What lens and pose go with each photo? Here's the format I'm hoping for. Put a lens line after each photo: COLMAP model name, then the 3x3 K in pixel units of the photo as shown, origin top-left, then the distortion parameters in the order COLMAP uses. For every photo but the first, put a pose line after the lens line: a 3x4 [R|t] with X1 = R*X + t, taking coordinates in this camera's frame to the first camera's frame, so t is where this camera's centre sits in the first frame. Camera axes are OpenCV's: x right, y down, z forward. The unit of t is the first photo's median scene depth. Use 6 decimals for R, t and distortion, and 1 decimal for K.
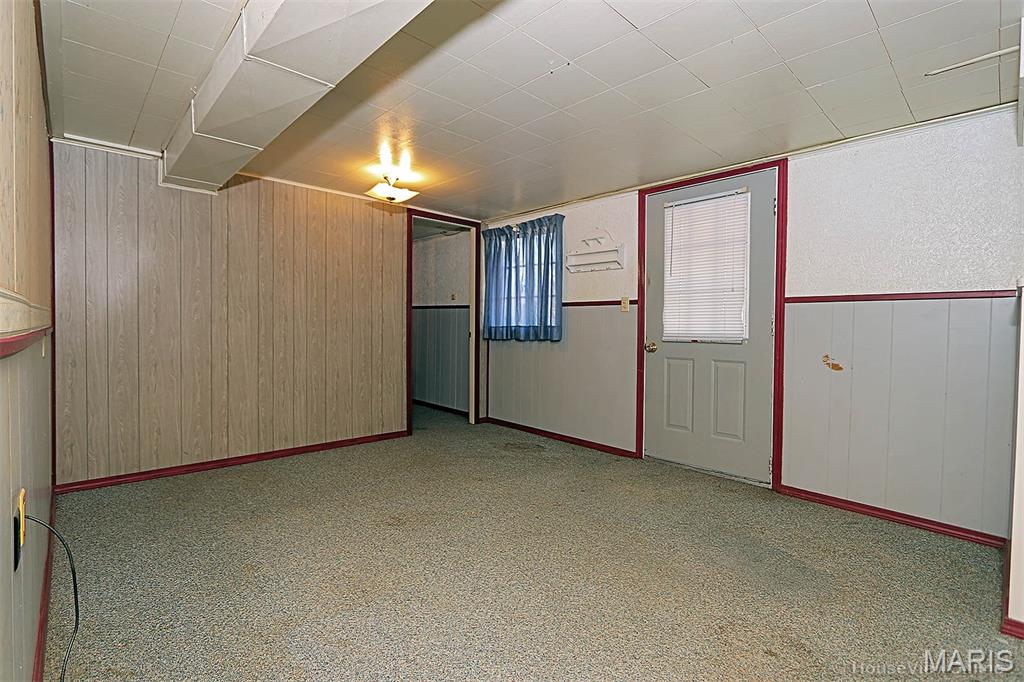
lens RADIAL K [[470.3, 0, 508.7], [0, 470.3, 335.7], [0, 0, 1]] dist [-0.020728, 0.003880]
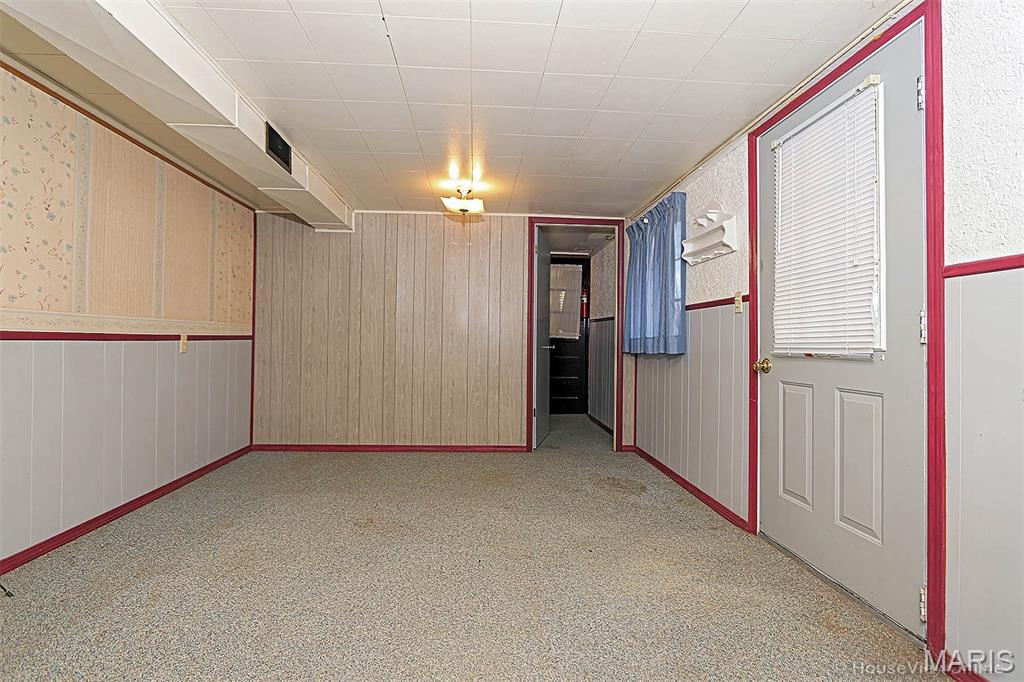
lens RADIAL K [[470.3, 0, 508.9], [0, 470.3, 336.6], [0, 0, 1]] dist [-0.020728, 0.003880]
pose [[0.772254, -0.007889, -0.635265, 0.455194], [-0.019310, 0.999169, -0.035883, 0.015241], [0.635021, 0.039978, 0.771460, 0.277803]]
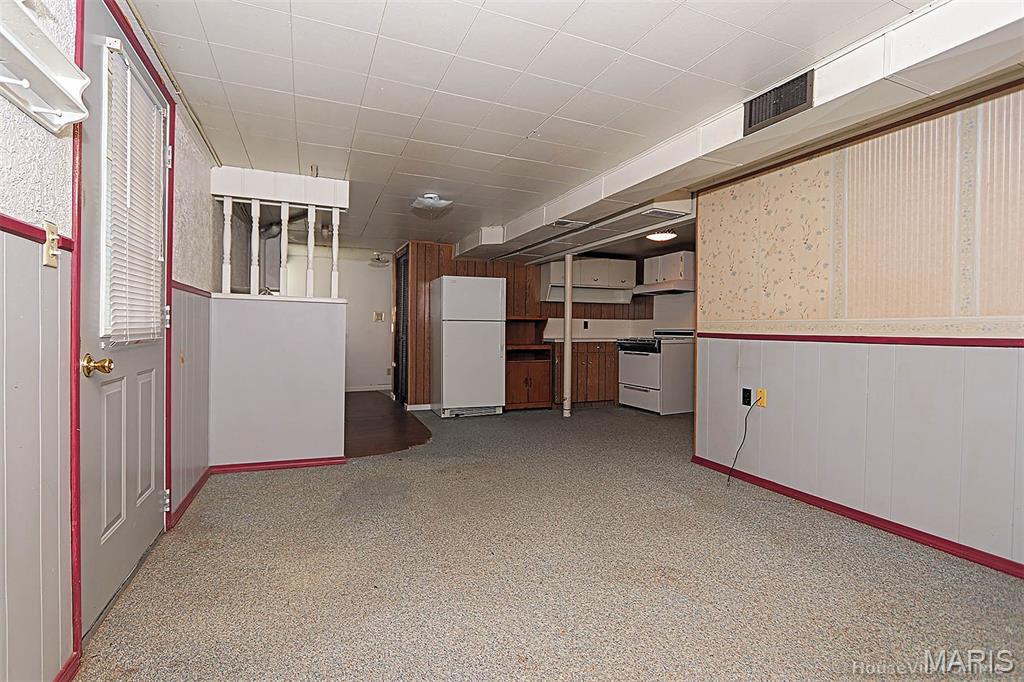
lens RADIAL K [[470.3, 0, 508.7], [0, 470.3, 337.4], [0, 0, 1]] dist [-0.020728, 0.003880]
pose [[-0.941520, -0.028701, 0.335732, -0.177939], [-0.015591, 0.999009, 0.041681, -0.022558], [-0.336596, 0.034010, -0.941035, 1.289764]]
